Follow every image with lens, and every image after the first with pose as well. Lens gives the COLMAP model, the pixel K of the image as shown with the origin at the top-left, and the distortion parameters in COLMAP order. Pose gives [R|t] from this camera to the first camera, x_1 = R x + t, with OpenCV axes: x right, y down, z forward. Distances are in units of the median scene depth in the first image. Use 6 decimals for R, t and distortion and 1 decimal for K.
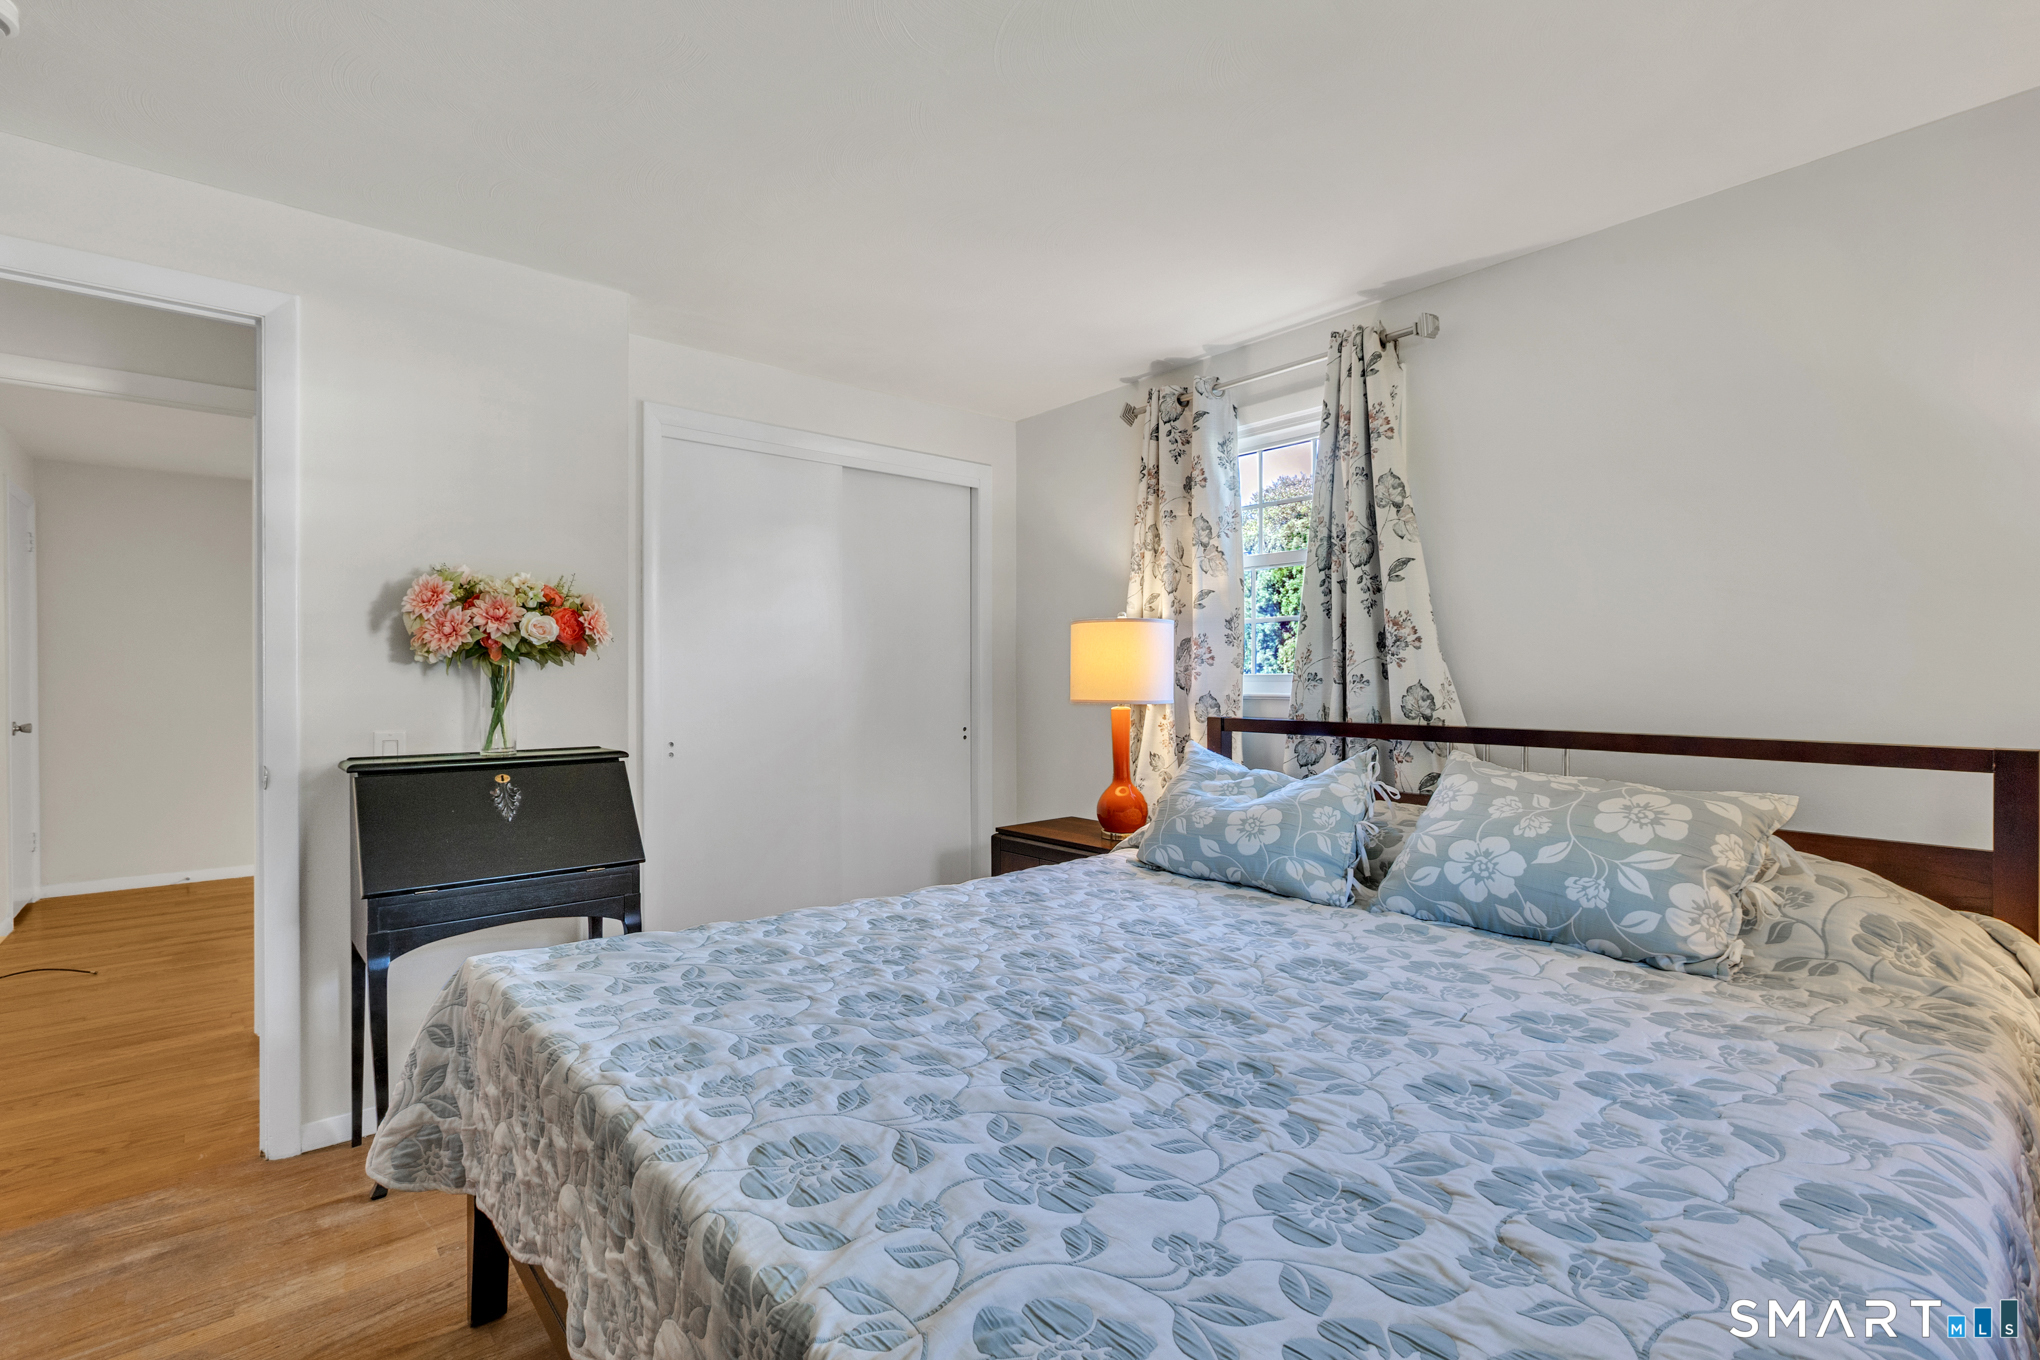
lens RADIAL K [[919.1, 0, 1022.1], [0, 919.1, 677.1], [0, 0, 1]] dist [-0.002331, 0.000332]
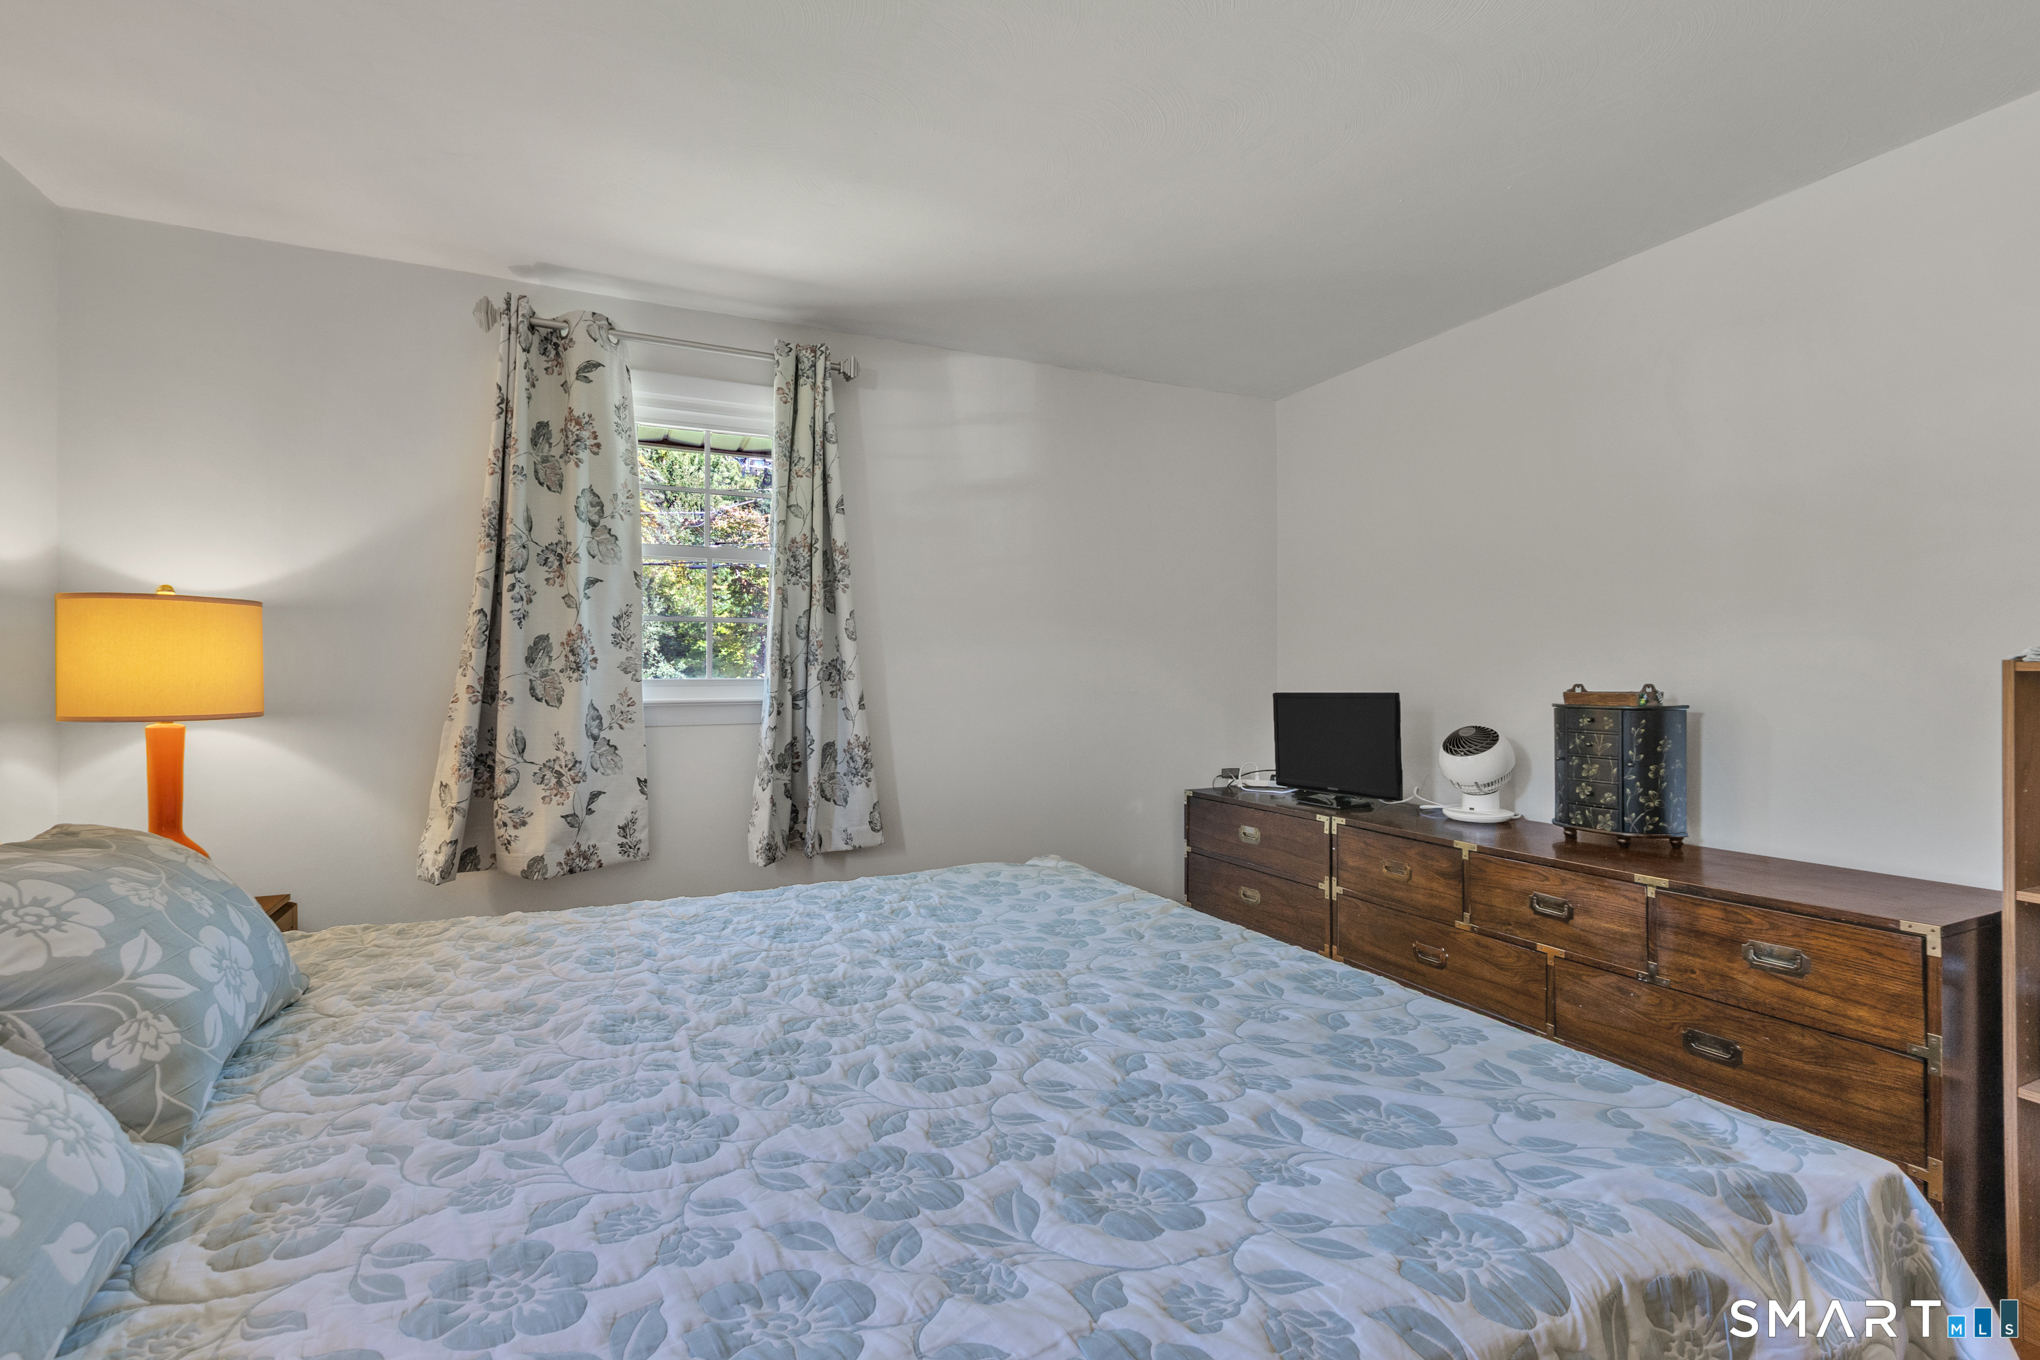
lens RADIAL K [[919.1, 0, 1026.1], [0, 919.1, 676.2], [0, 0, 1]] dist [-0.002331, 0.000332]
pose [[-0.965826, 0.005161, 0.259139, -0.168767], [0.003670, 0.999974, -0.006239, 0.003136], [-0.259165, -0.005075, -0.965820, 1.221849]]
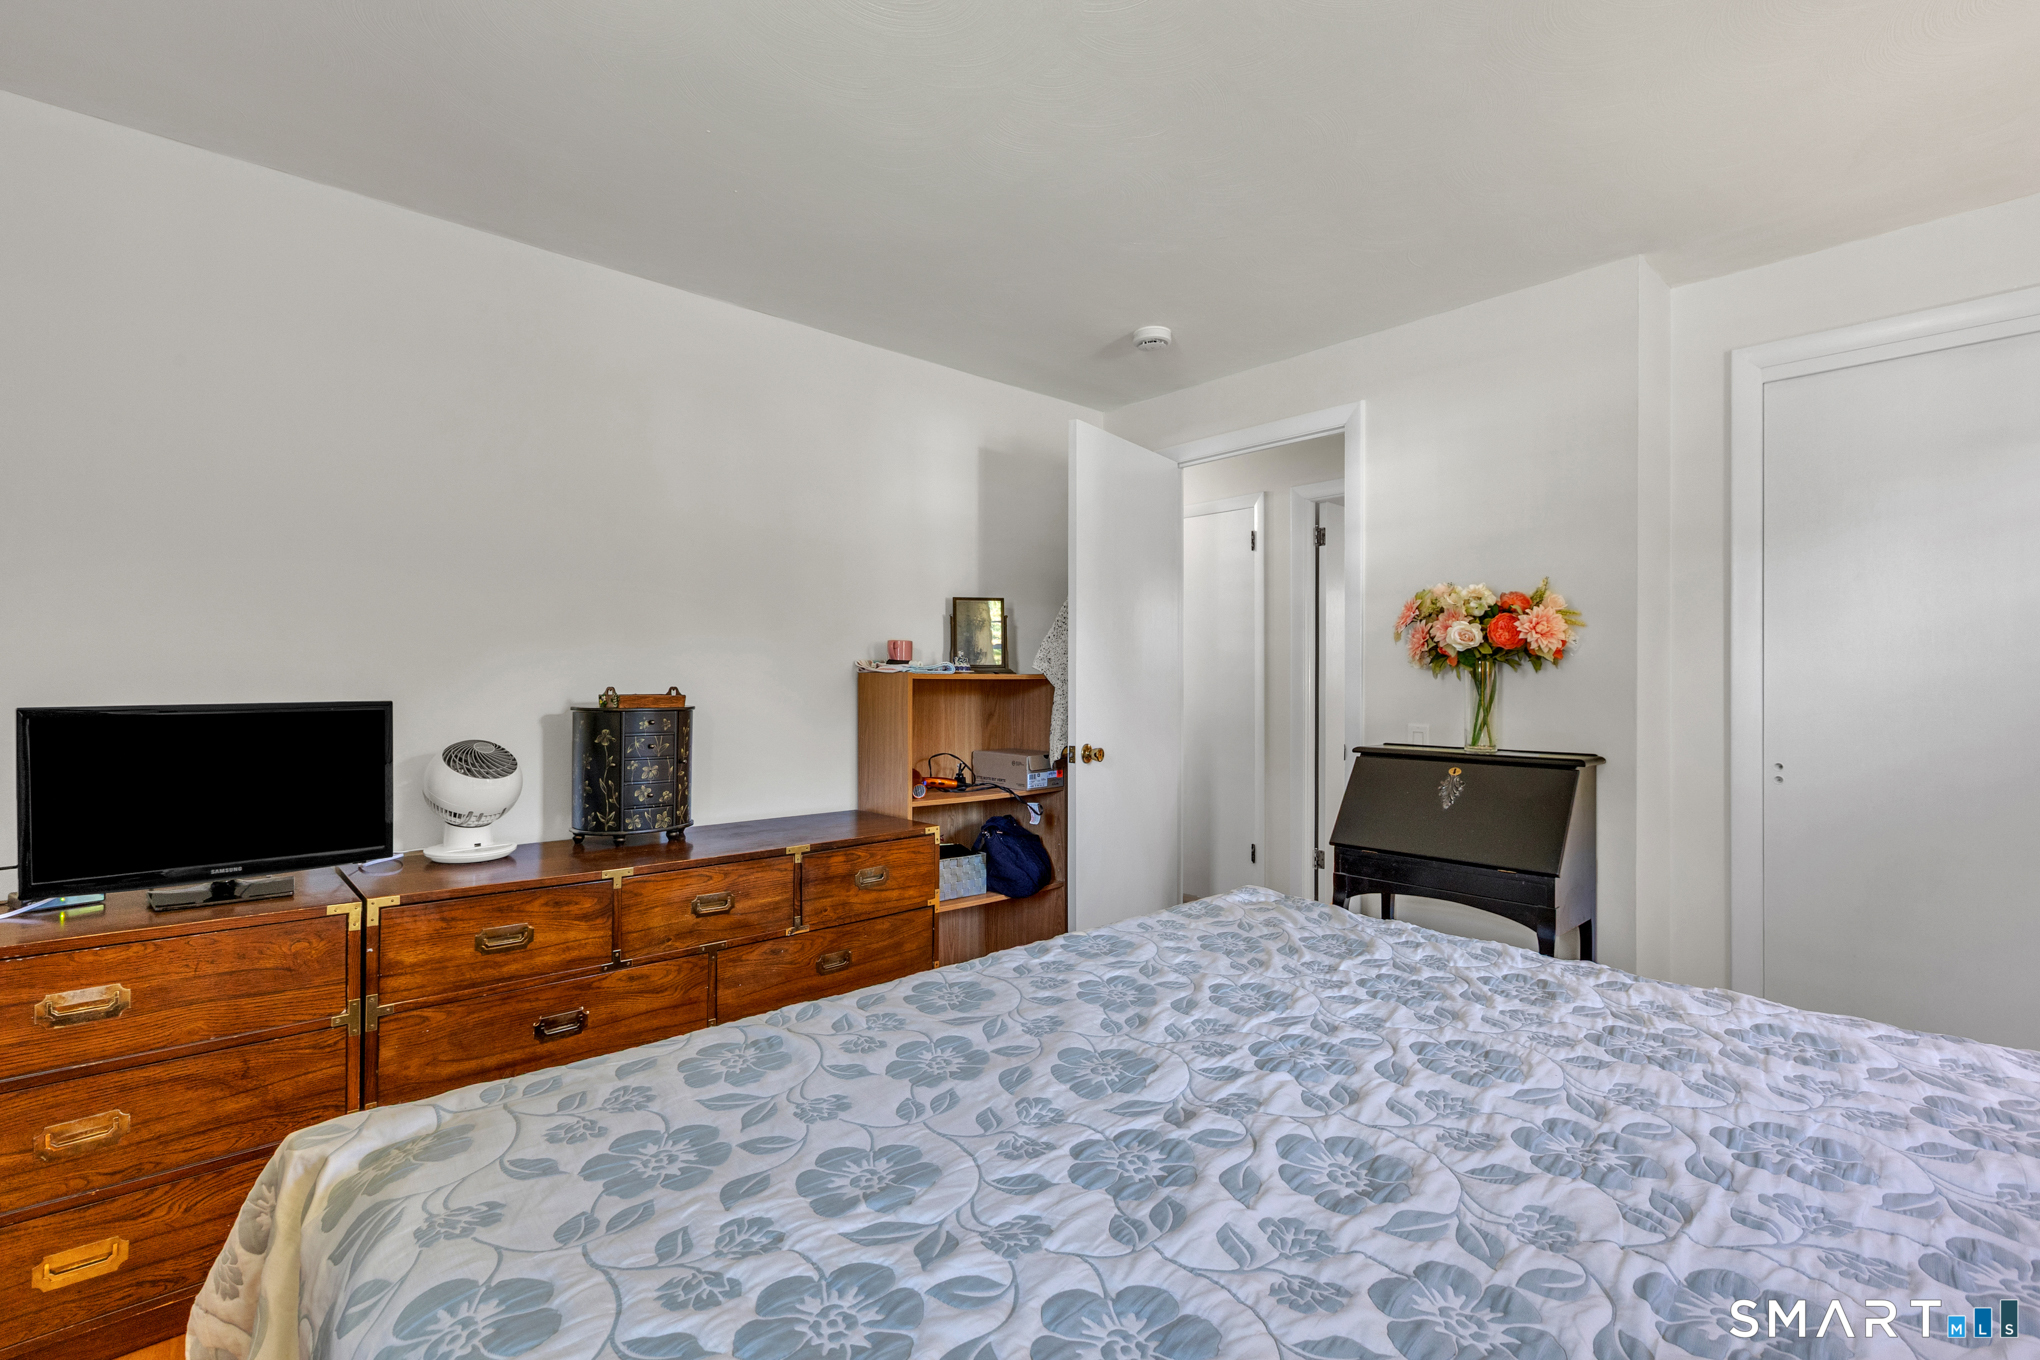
lens RADIAL K [[919.1, 0, 1013.3], [0, 919.1, 682.6], [0, 0, 1]] dist [-0.002331, 0.000332]
pose [[0.026243, 0.002236, -0.999653, 0.548126], [-0.001214, 0.999997, 0.002204, 0.000011], [0.999655, 0.001156, 0.026245, 0.442098]]
